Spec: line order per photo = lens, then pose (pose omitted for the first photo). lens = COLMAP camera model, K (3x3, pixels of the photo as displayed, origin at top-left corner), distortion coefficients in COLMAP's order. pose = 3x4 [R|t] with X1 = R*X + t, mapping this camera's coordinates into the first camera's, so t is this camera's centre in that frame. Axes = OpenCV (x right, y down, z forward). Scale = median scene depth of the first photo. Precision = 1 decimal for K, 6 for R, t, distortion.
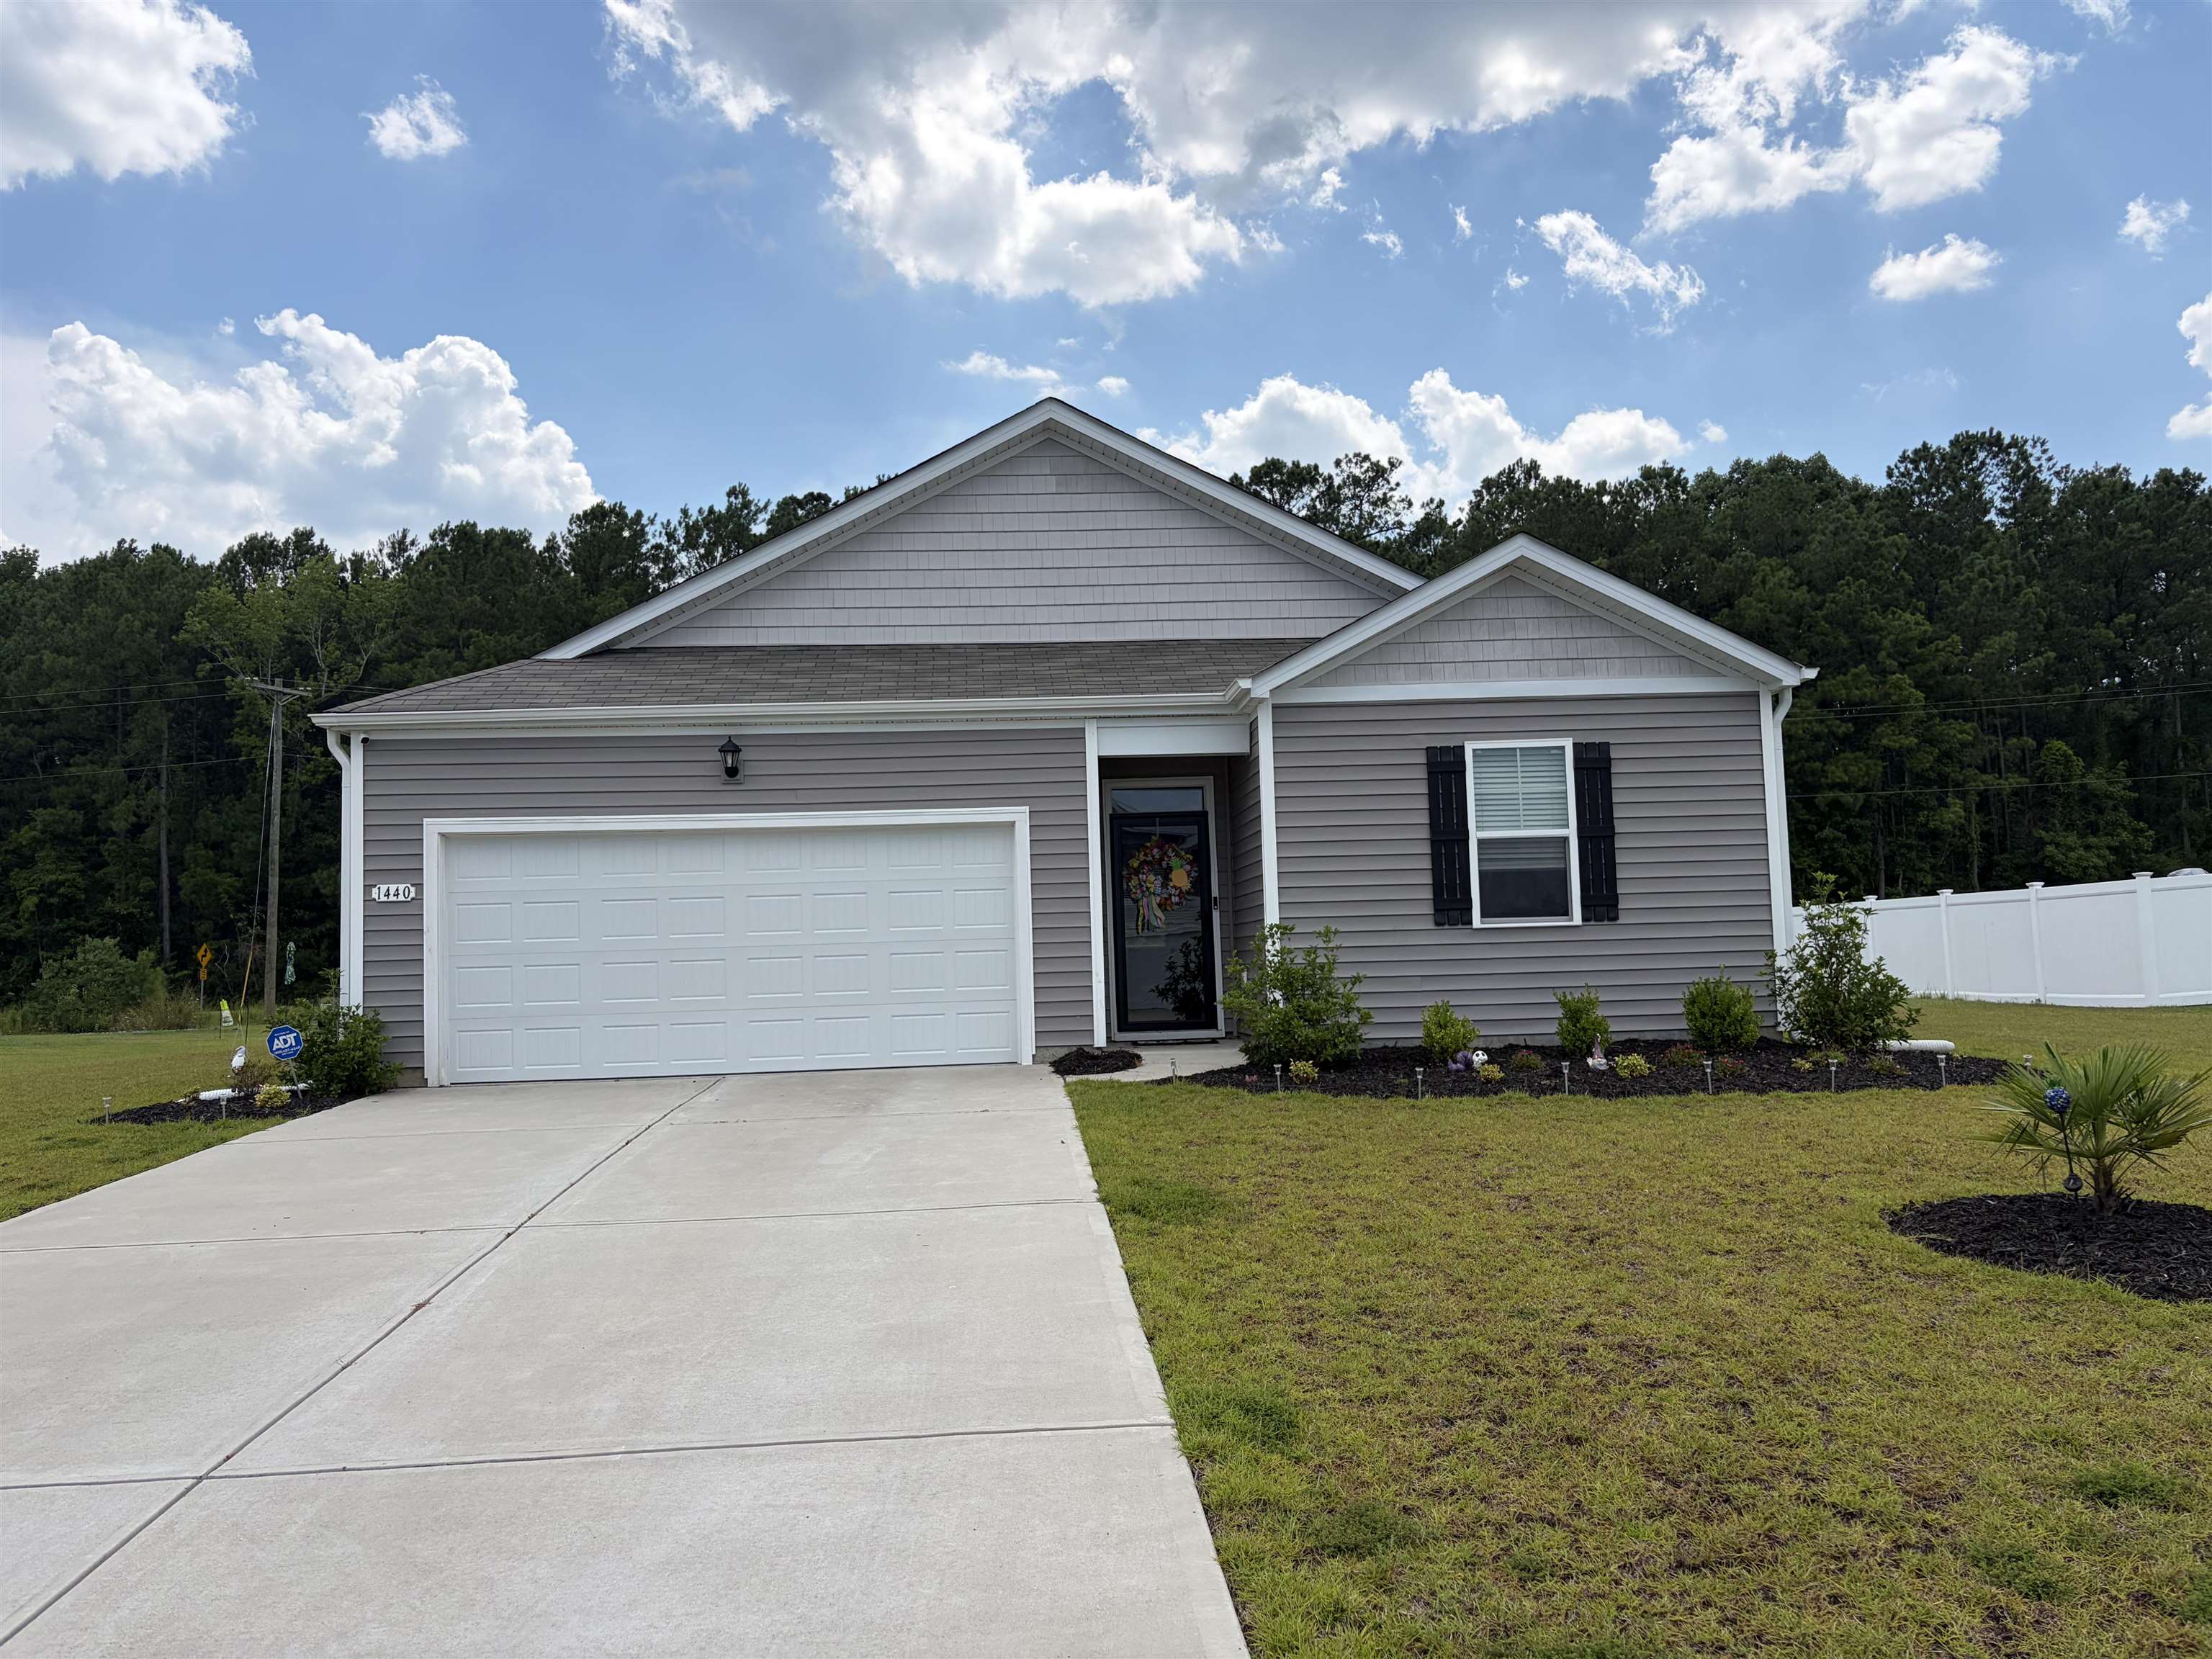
lens RADIAL K [[1728.5, 0, 1106.0], [0, 1728.5, 829.5], [0, 0, 1]] dist [0.036134, 0.000534]
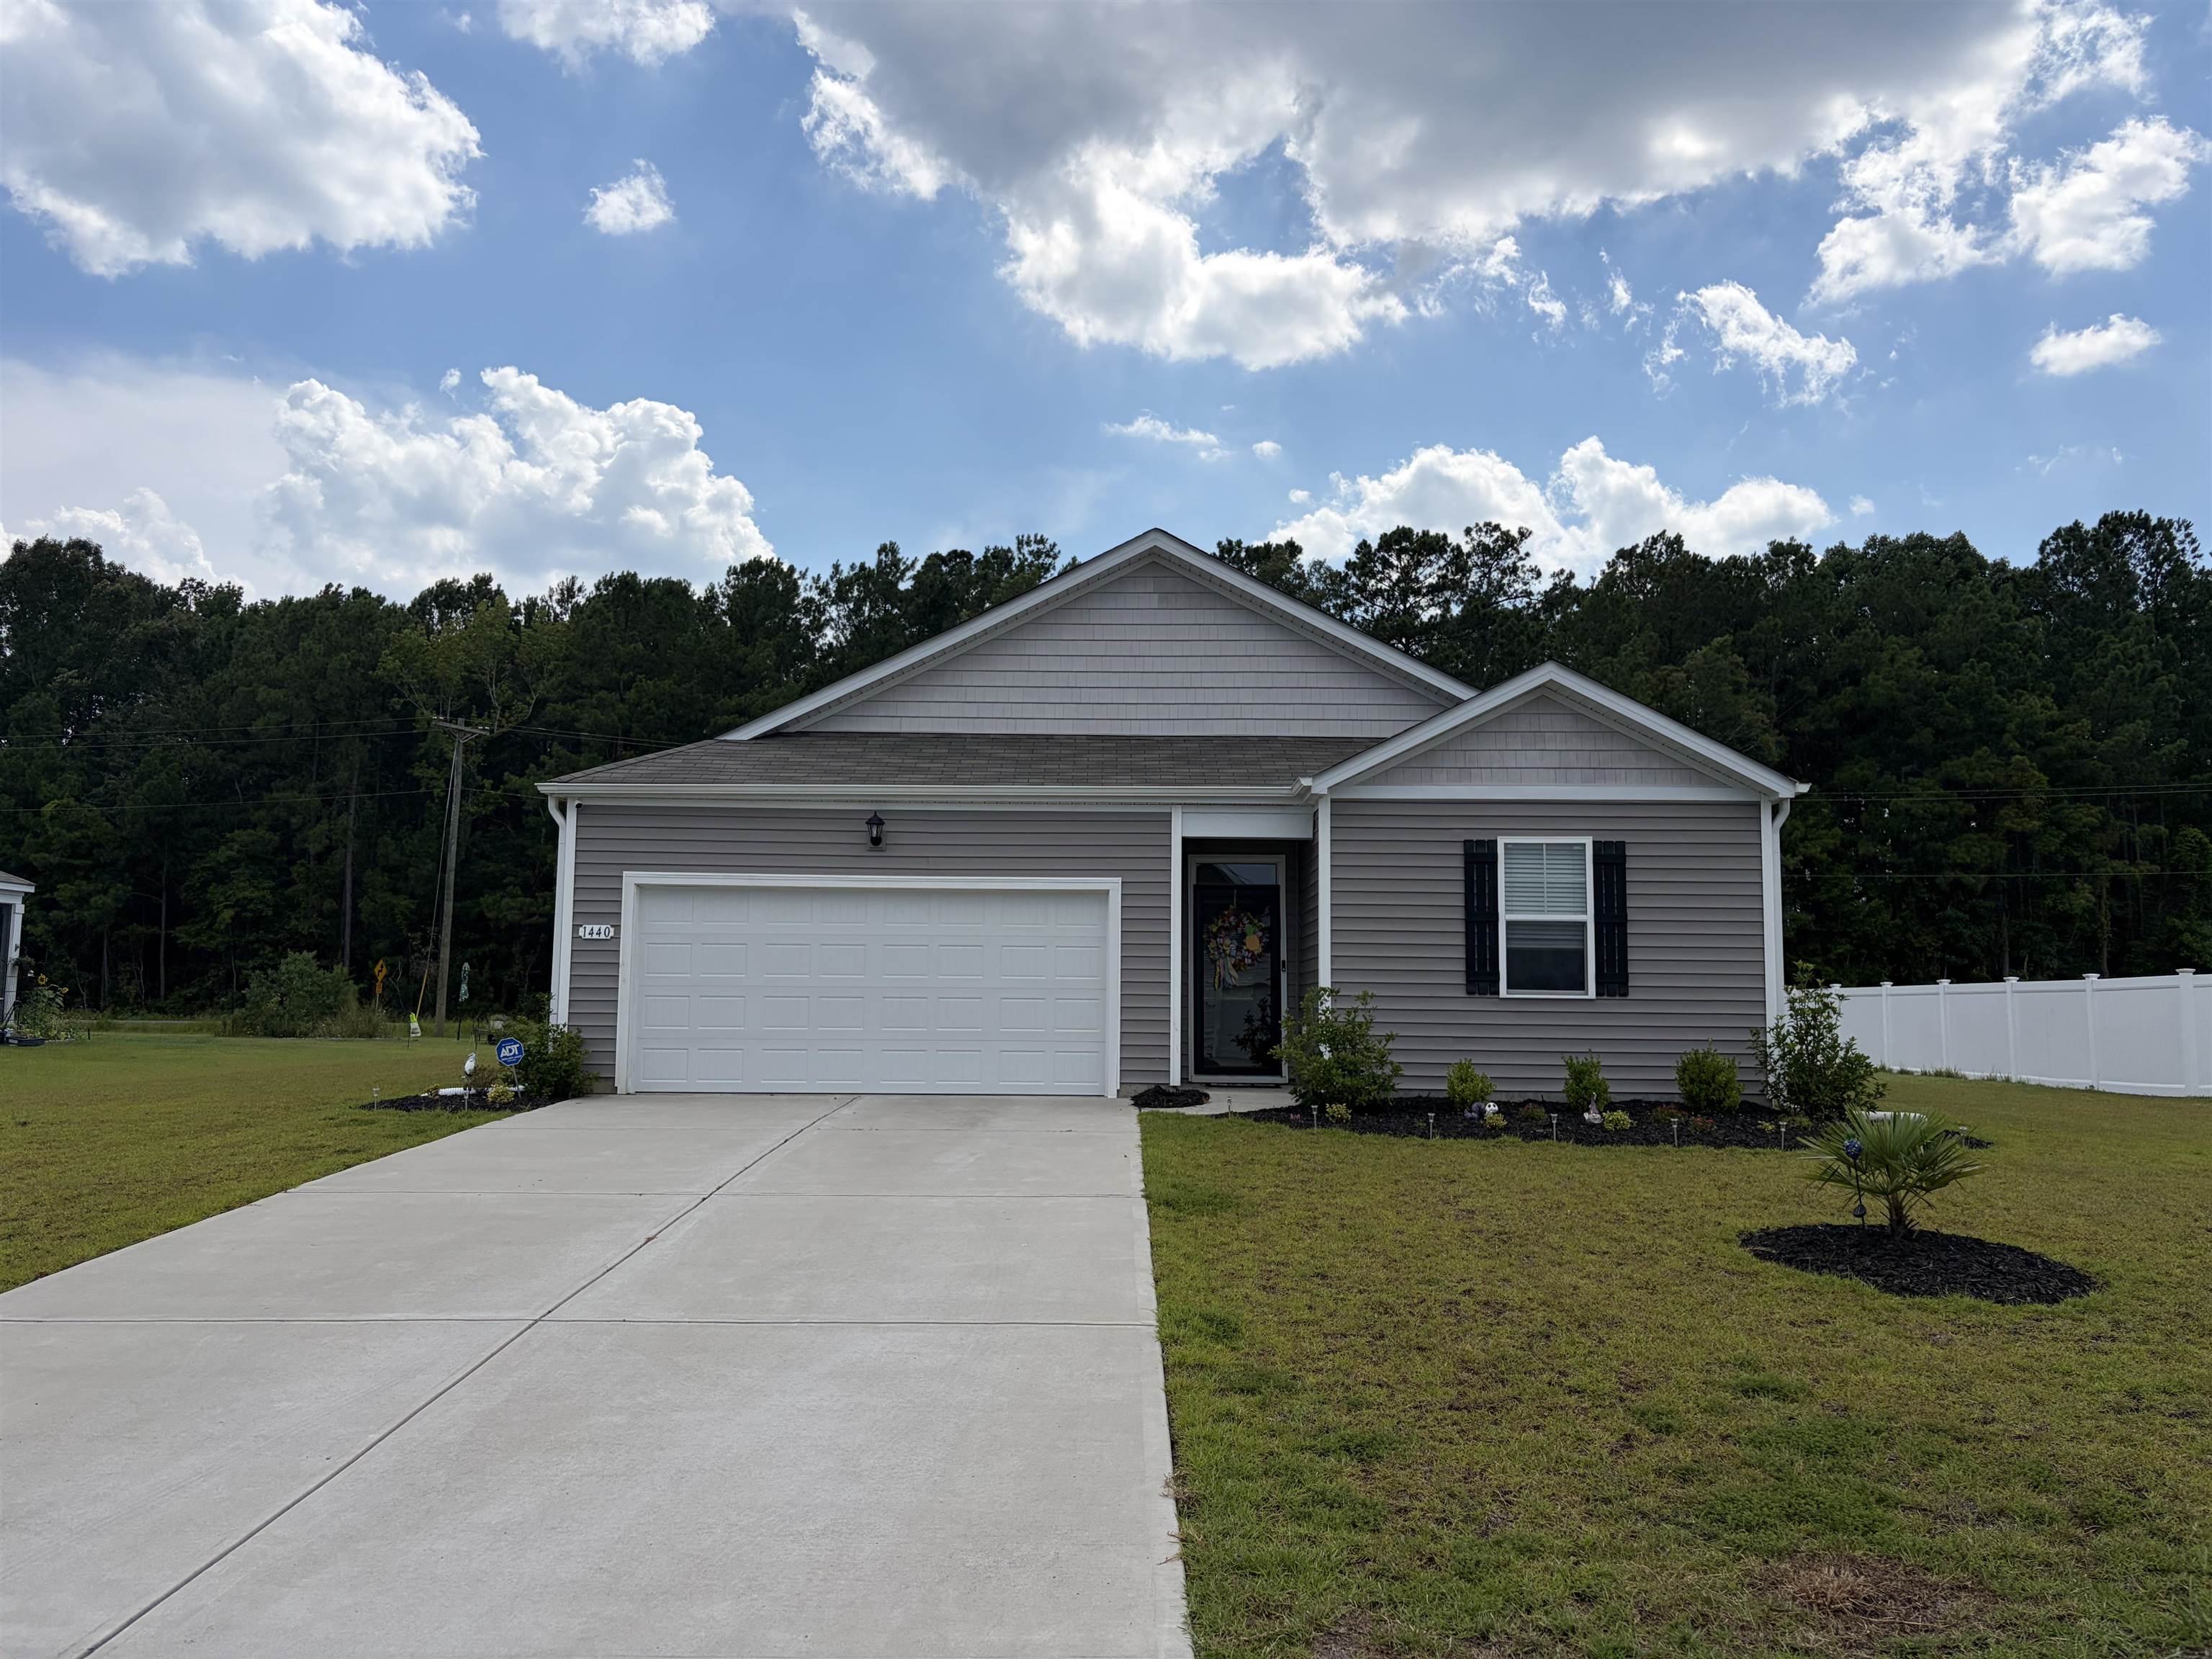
lens RADIAL K [[1706.8, 0, 1106.0], [0, 1706.8, 829.5], [0, 0, 1]] dist [0.055293, -0.070189]
pose [[0.996679, 0.033540, -0.074198, 0.029909], [-0.035614, 0.999006, -0.026813, -0.015217], [0.073225, 0.029366, 0.996883, -0.164731]]
